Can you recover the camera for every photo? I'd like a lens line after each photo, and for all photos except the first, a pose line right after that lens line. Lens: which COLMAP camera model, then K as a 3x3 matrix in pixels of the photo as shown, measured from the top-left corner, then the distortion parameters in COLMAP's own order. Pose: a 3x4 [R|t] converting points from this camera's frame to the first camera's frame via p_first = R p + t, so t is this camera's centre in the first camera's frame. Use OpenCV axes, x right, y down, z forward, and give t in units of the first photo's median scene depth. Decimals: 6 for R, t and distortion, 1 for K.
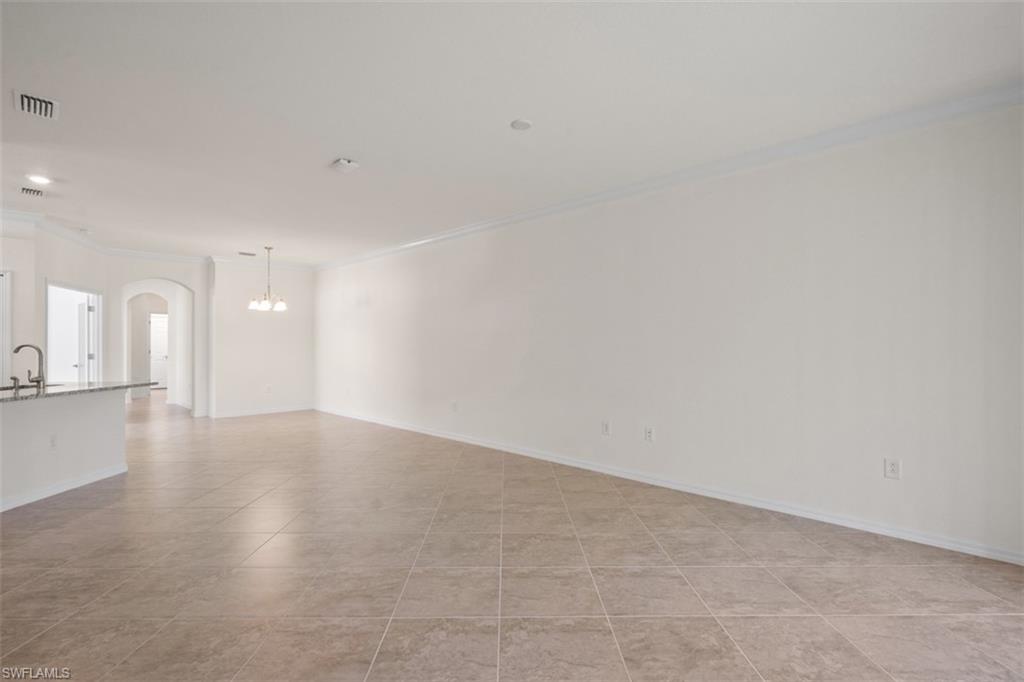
lens RADIAL K [[474.9, 0, 511.4], [0, 474.9, 341.4], [0, 0, 1]] dist [0.005649, -0.000794]
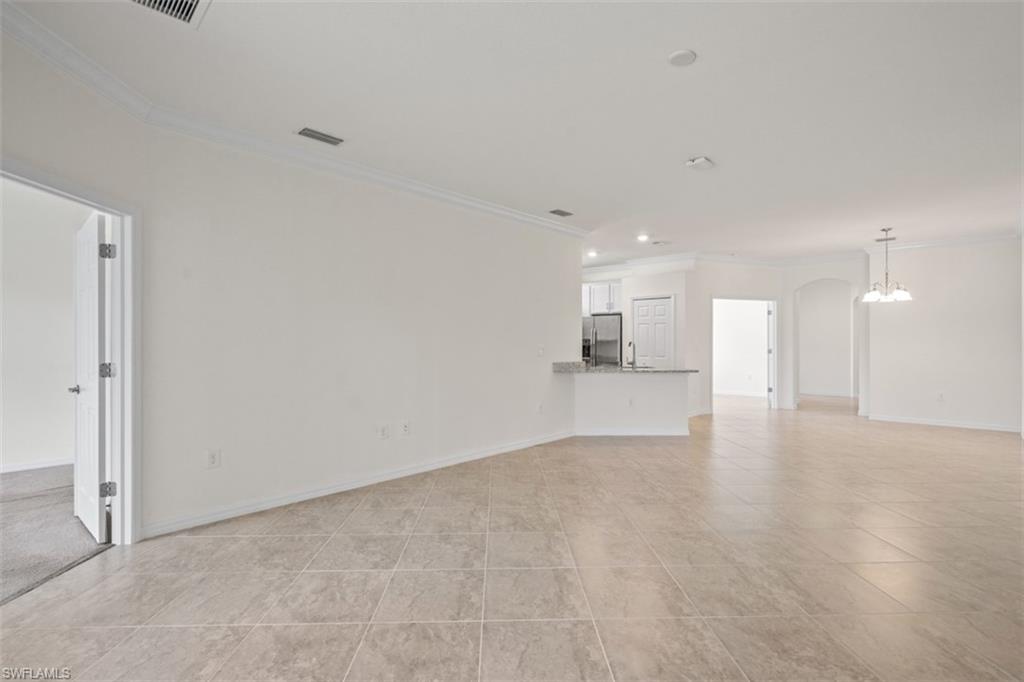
lens RADIAL K [[474.9, 0, 514.5], [0, 474.9, 340.9], [0, 0, 1]] dist [0.005649, -0.000794]
pose [[0.036250, -0.004032, -0.999335, 0.333032], [0.008477, 0.999957, -0.003727, 0.003713], [0.999307, -0.008336, 0.036282, 0.294100]]
